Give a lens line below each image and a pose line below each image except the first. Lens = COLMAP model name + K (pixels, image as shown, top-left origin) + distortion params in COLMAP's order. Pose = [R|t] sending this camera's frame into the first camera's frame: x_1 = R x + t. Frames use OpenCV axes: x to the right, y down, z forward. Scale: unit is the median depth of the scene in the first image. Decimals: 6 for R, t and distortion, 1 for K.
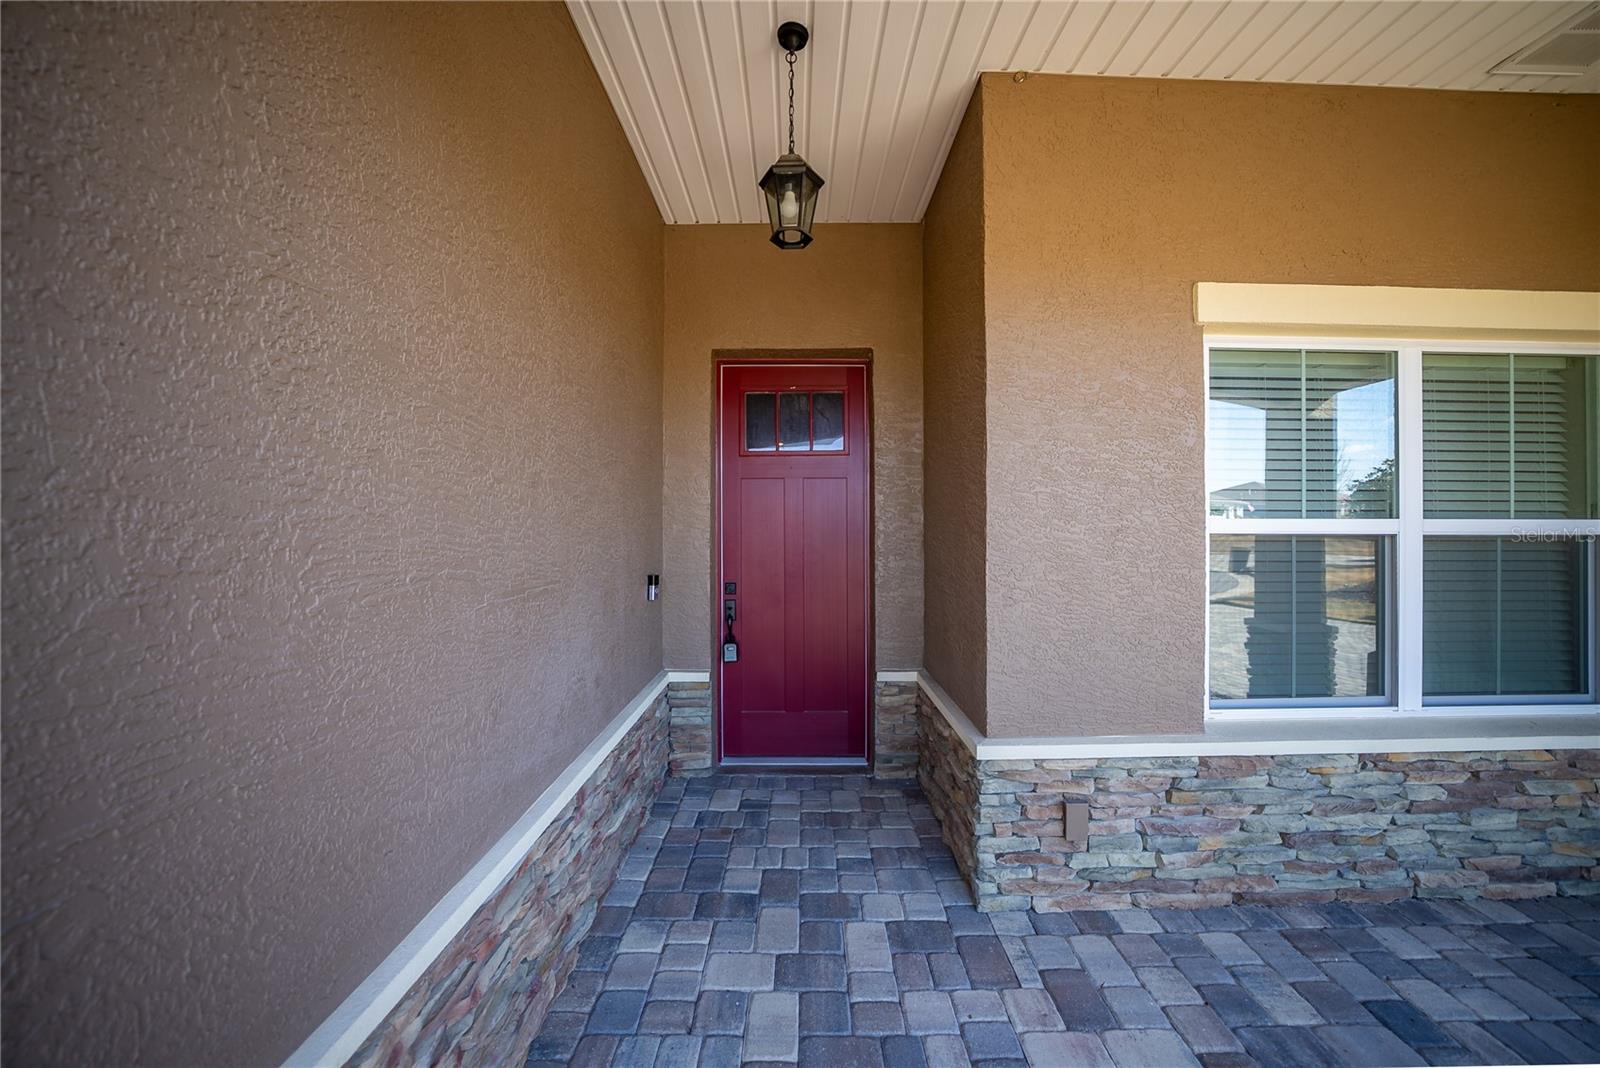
lens RADIAL K [[563.3, 0, 798.5], [0, 563.3, 526.9], [0, 0, 1]] dist [-0.025006, 0.003774]
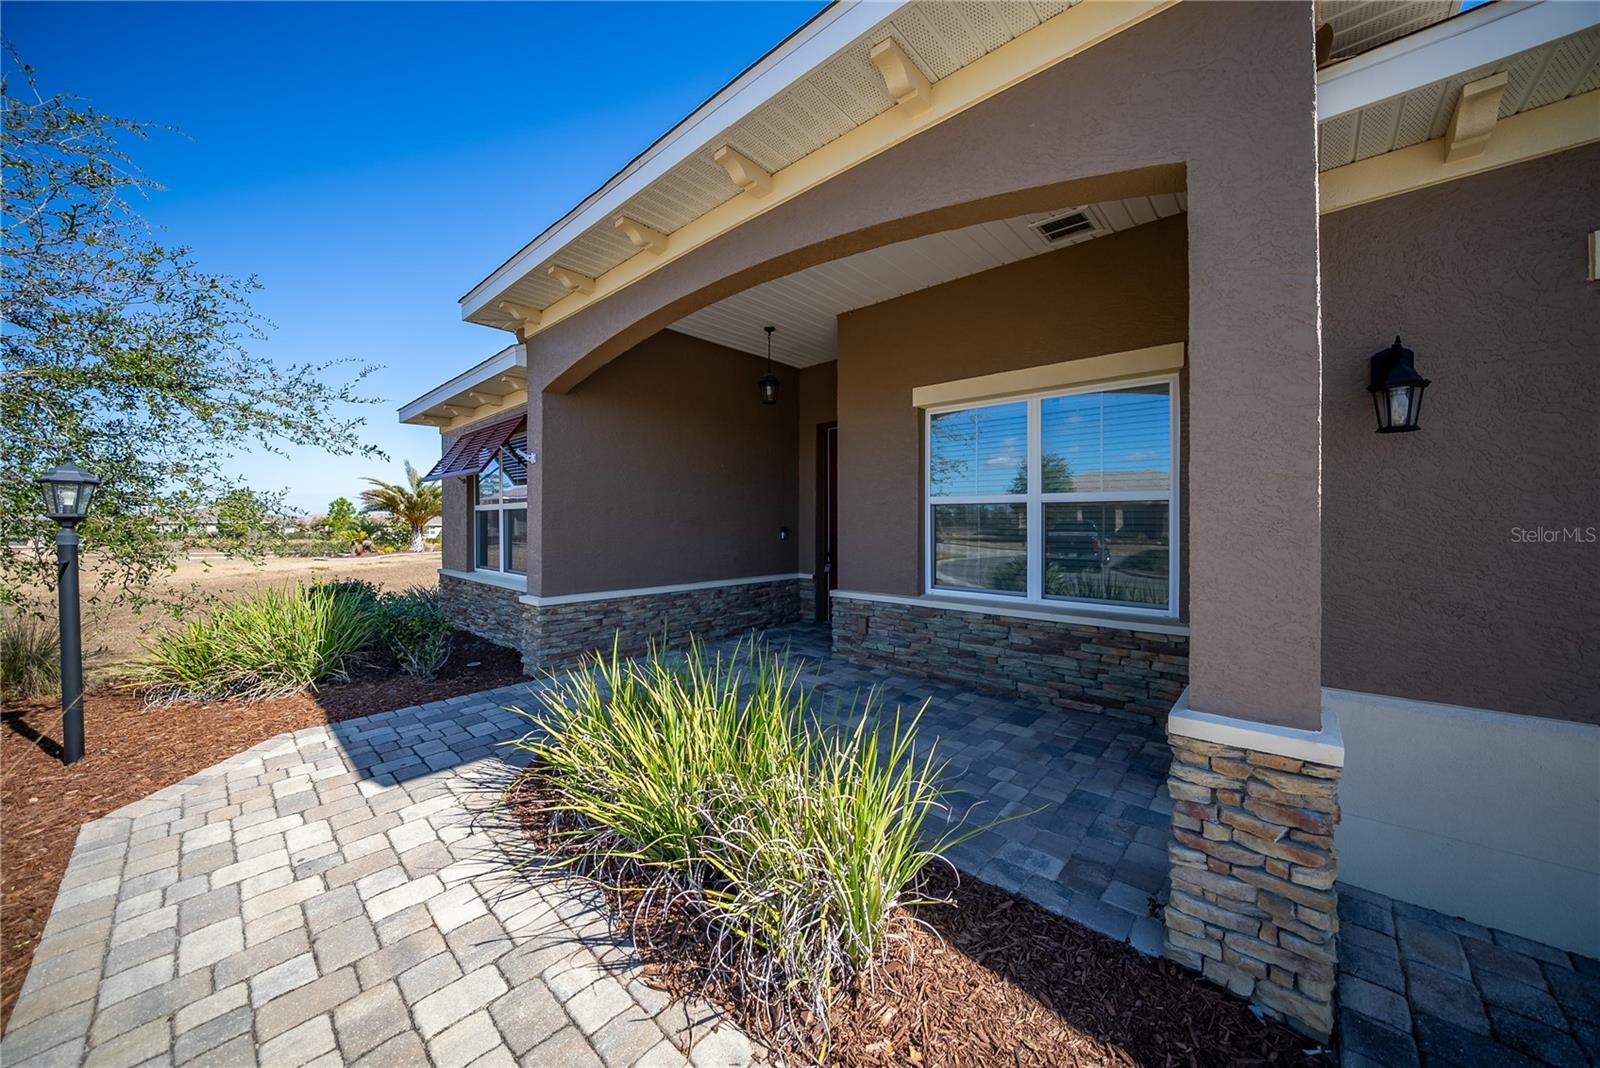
lens RADIAL K [[563.3, 0, 801.7], [0, 563.3, 524.1], [0, 0, 1]] dist [-0.025006, 0.003774]
pose [[0.738660, 0.008581, -0.674023, 1.887119], [-0.008423, 0.999958, 0.003501, 0.089571], [0.674025, 0.003091, 0.738702, -0.924783]]
